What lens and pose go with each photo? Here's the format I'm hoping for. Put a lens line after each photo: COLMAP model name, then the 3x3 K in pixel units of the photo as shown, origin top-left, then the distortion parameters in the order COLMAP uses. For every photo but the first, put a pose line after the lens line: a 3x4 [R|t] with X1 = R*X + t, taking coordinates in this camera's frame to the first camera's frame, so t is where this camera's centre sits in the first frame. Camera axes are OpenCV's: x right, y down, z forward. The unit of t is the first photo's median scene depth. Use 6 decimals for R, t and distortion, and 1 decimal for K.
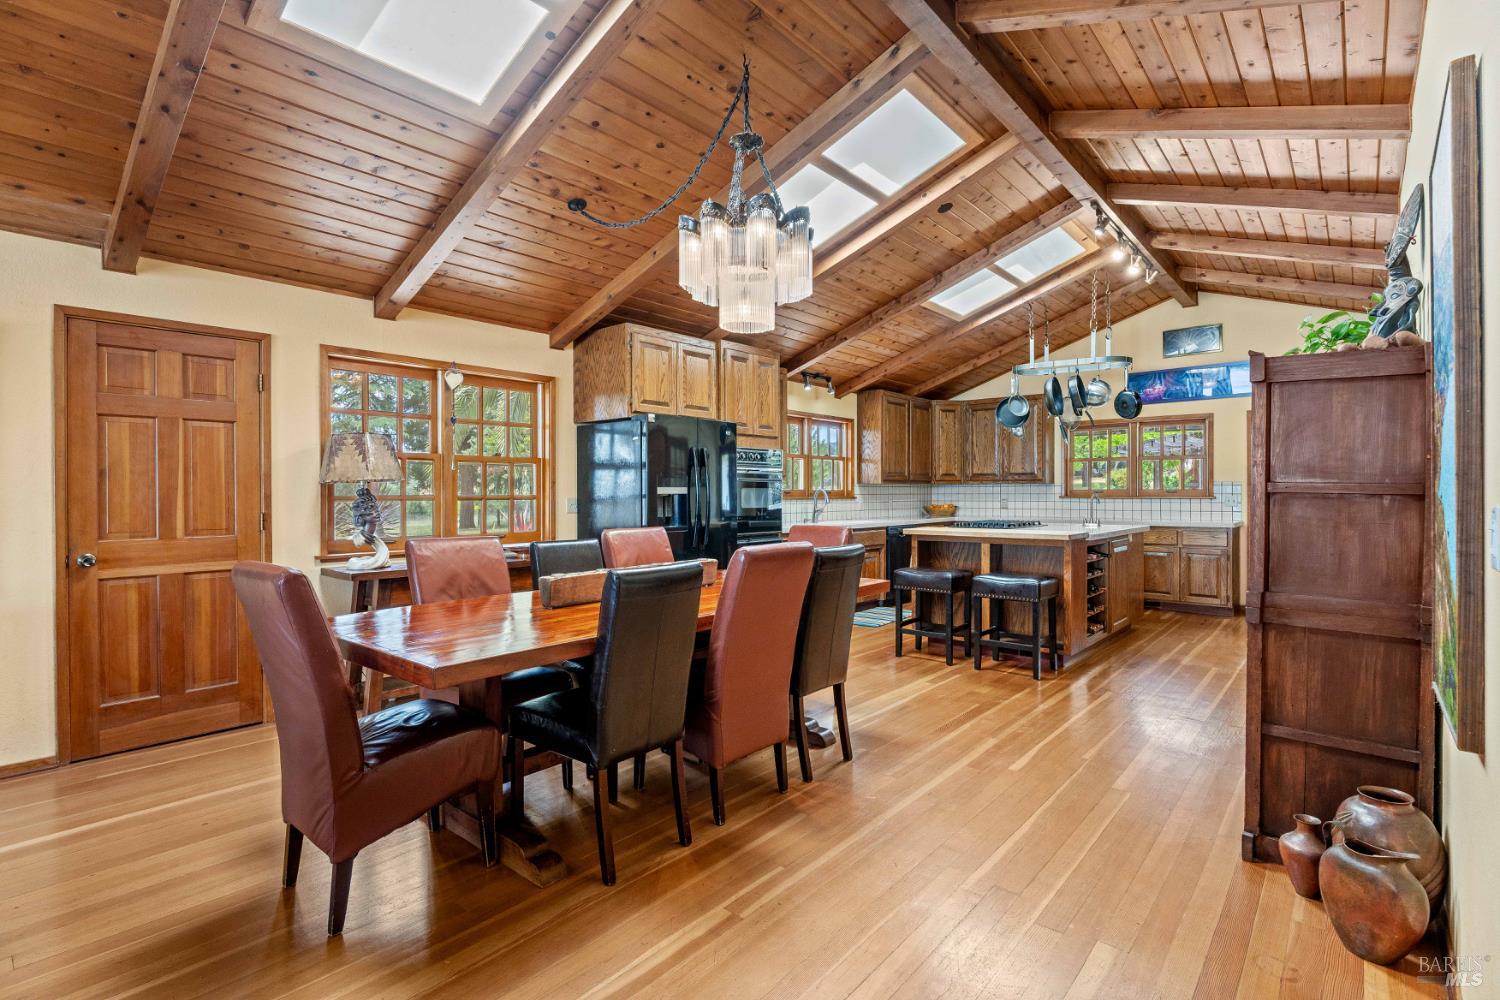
lens RADIAL K [[710.1, 0, 750.0], [0, 710.1, 500.0], [0, 0, 1]] dist [0.000611, 0.000275]
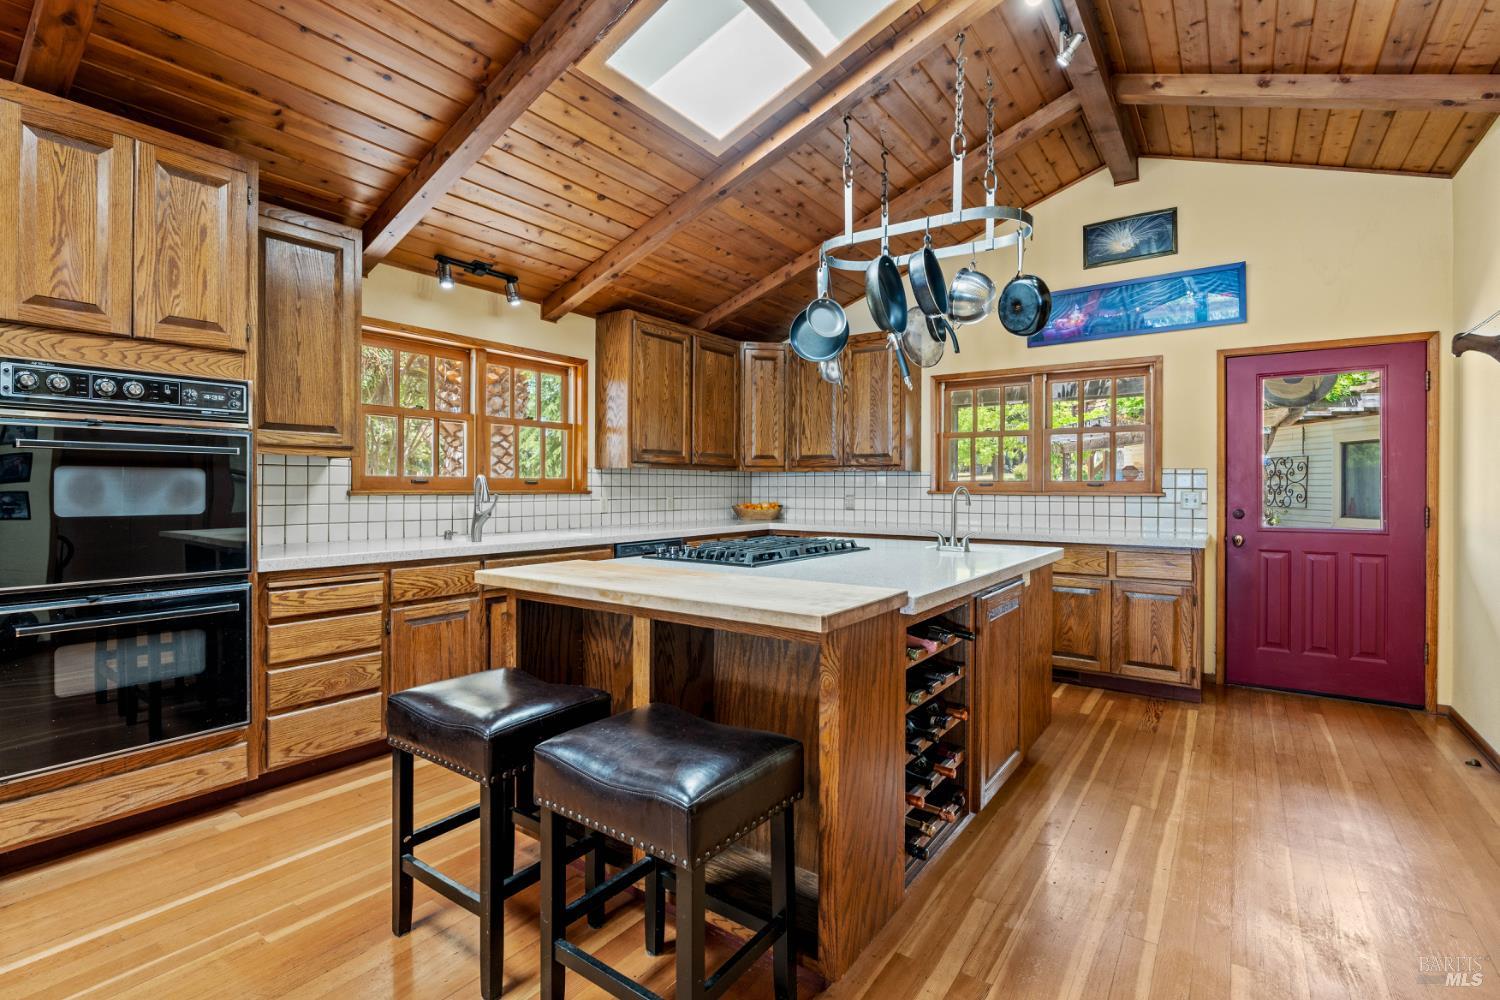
lens RADIAL K [[691.7, 0, 745.0], [0, 691.7, 493.6], [0, 0, 1]] dist [-0.005400, -0.000520]
pose [[0.996077, 0.004448, 0.088381, 0.231797], [-0.004458, 0.999990, -0.000084, -0.002552], [-0.088380, -0.000310, 0.996087, 0.420105]]
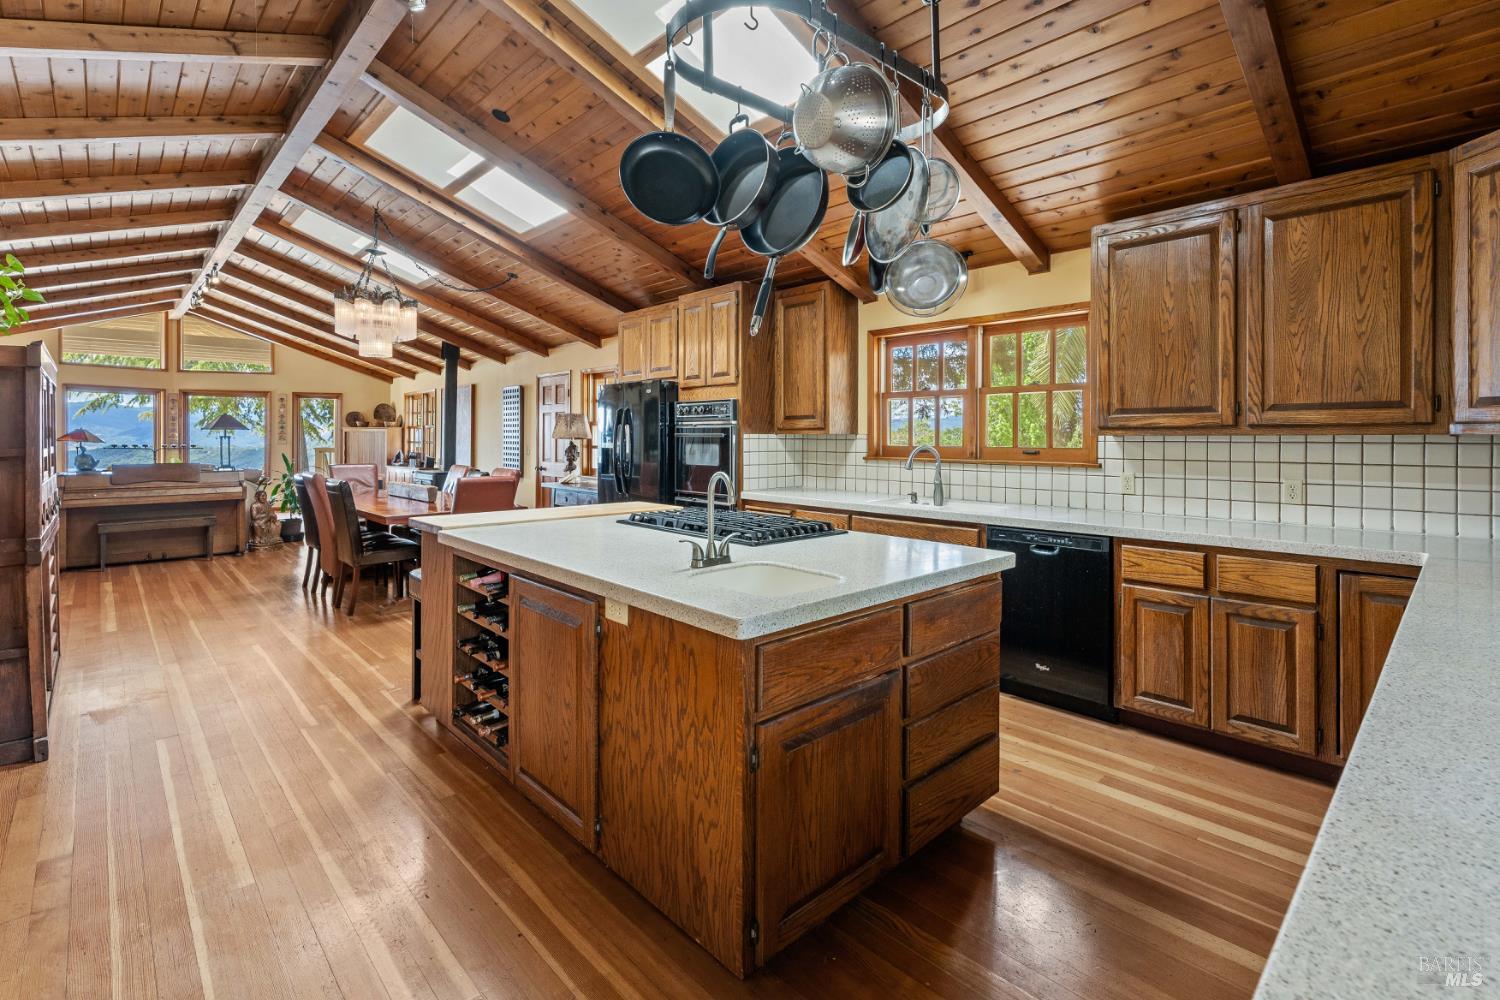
lens RADIAL K [[697.3, 0, 748.0], [0, 697.3, 437.1], [0, 0, 1]] dist [-0.000374, 0.000037]
pose [[-0.106415, 0.001225, -0.994321, 0.648799], [-0.013002, 0.999912, 0.002624, -0.020962], [0.994237, 0.013208, -0.106390, 0.835185]]
